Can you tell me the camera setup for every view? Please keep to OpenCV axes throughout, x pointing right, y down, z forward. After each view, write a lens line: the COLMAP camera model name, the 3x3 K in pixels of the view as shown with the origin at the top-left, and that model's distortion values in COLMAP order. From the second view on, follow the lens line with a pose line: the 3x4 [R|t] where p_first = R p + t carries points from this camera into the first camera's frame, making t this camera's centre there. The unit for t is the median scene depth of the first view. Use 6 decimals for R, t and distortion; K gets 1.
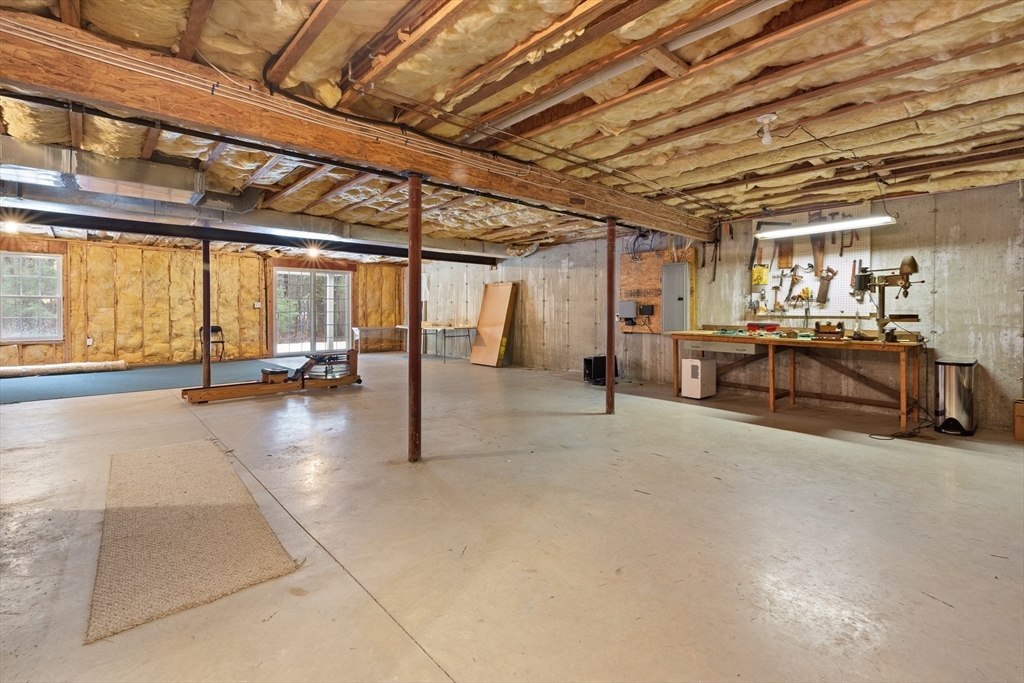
lens RADIAL K [[467.2, 0, 514.1], [0, 467.2, 313.0], [0, 0, 1]] dist [0.002608, 0.000972]
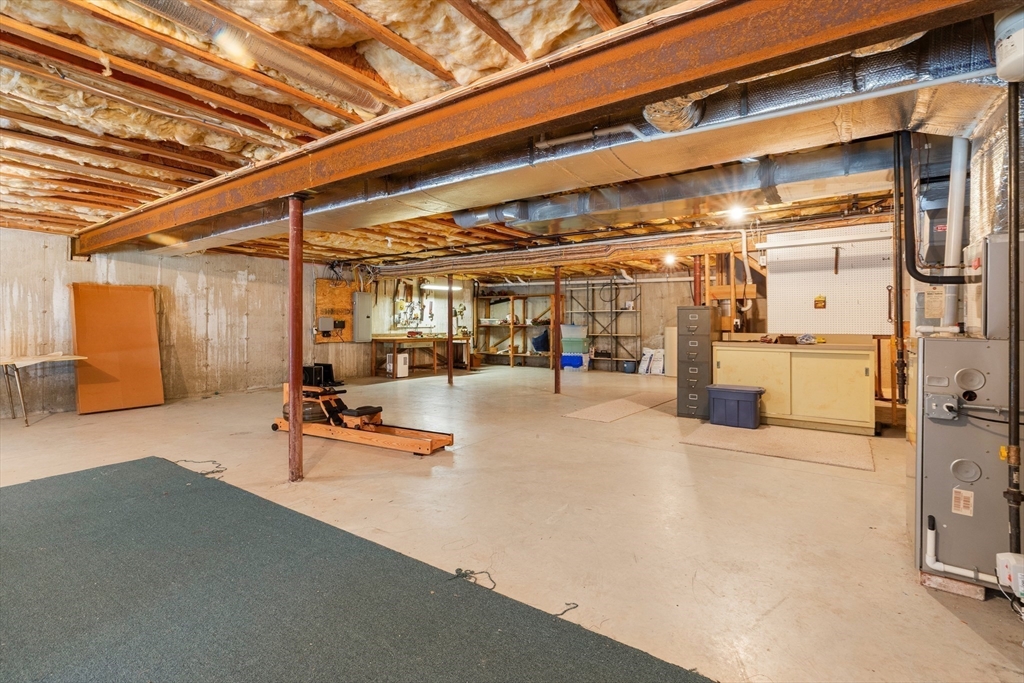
lens RADIAL K [[467.2, 0, 527.3], [0, 467.2, 320.4], [0, 0, 1]] dist [0.002608, 0.000972]
pose [[-0.242477, 0.000570, 0.970157, -1.094716], [0.002317, 0.999997, -0.000009, -0.016380], [-0.970154, 0.002246, -0.242478, 0.782696]]
